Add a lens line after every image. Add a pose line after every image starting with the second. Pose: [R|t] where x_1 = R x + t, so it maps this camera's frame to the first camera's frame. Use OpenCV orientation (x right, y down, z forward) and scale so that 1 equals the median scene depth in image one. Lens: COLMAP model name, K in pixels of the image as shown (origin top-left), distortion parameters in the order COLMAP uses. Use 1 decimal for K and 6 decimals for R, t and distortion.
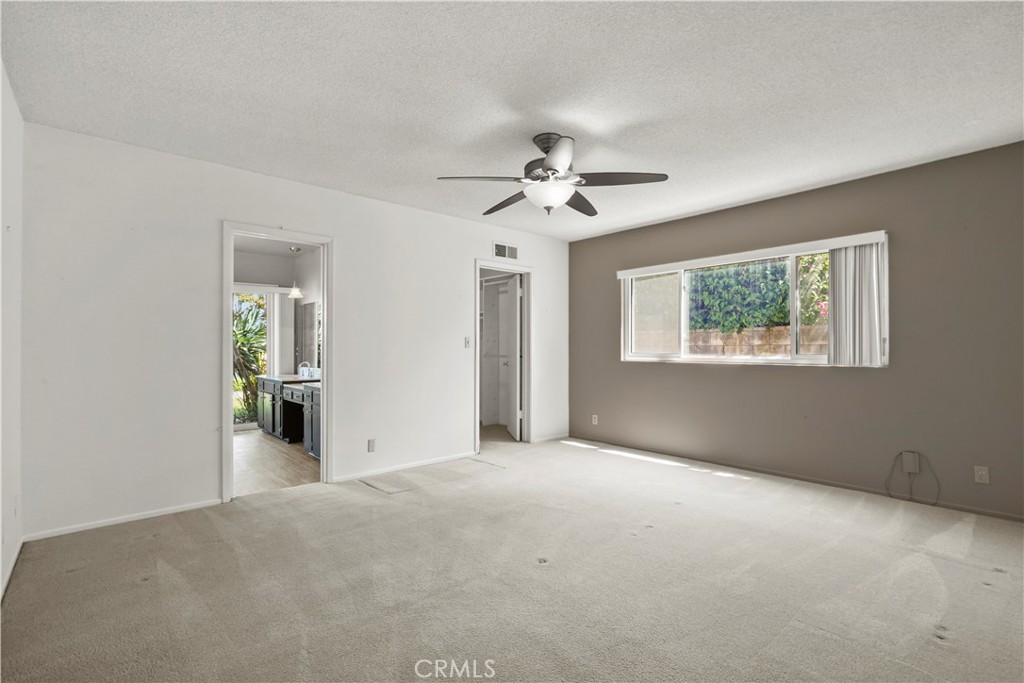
lens RADIAL K [[472.3, 0, 510.1], [0, 472.3, 342.2], [0, 0, 1]] dist [0.001155, 0.000633]
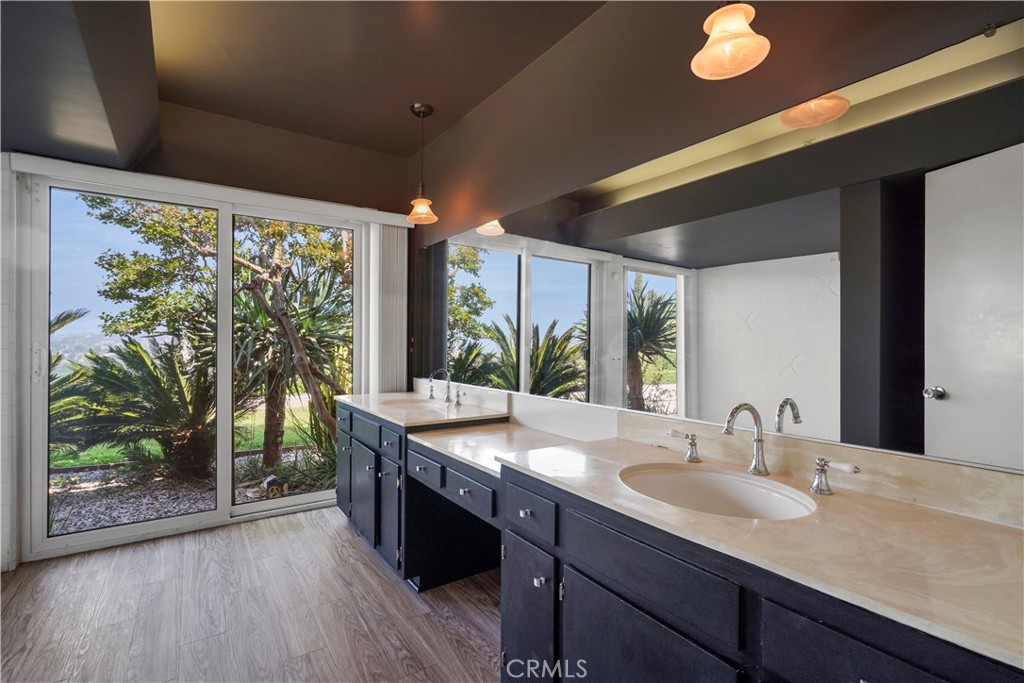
lens RADIAL K [[472.3, 0, 514.2], [0, 472.3, 340.9], [0, 0, 1]] dist [0.001155, 0.000633]
pose [[0.993453, 0.009829, -0.113817, -0.254086], [-0.009179, 0.999938, 0.006233, 0.010683], [0.113872, -0.005147, 0.993482, 0.460980]]
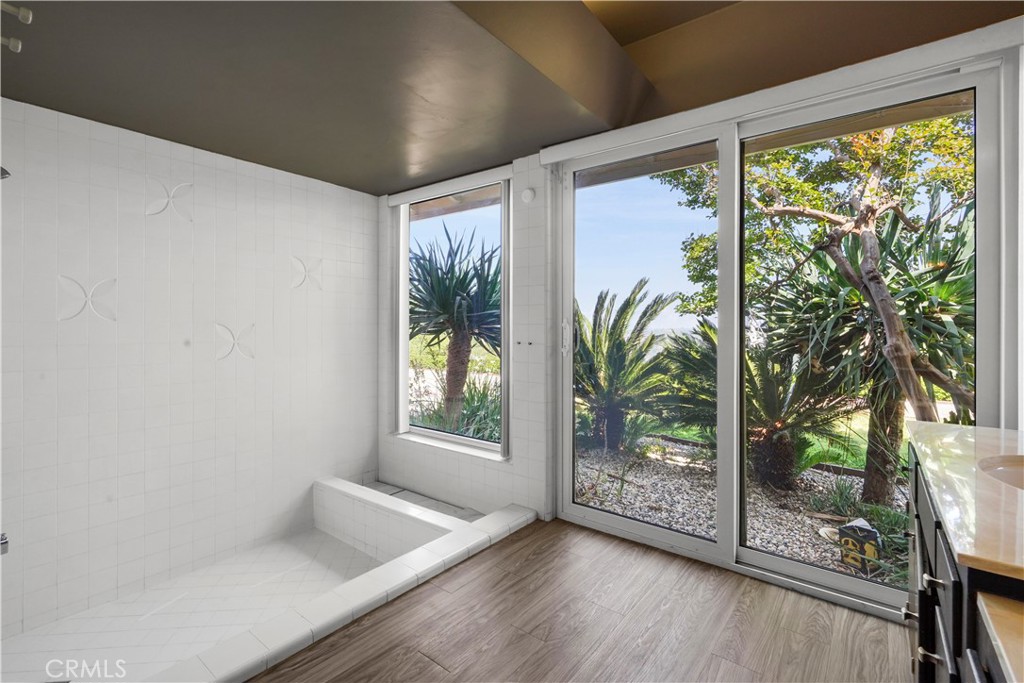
lens RADIAL K [[472.3, 0, 499.6], [0, 472.3, 323.0], [0, 0, 1]] dist [0.001155, 0.000633]
pose [[0.172987, 0.002185, -0.984922, -0.278084], [-0.002117, 0.999996, 0.001846, 0.019021], [0.984922, 0.001766, 0.172991, 0.632588]]
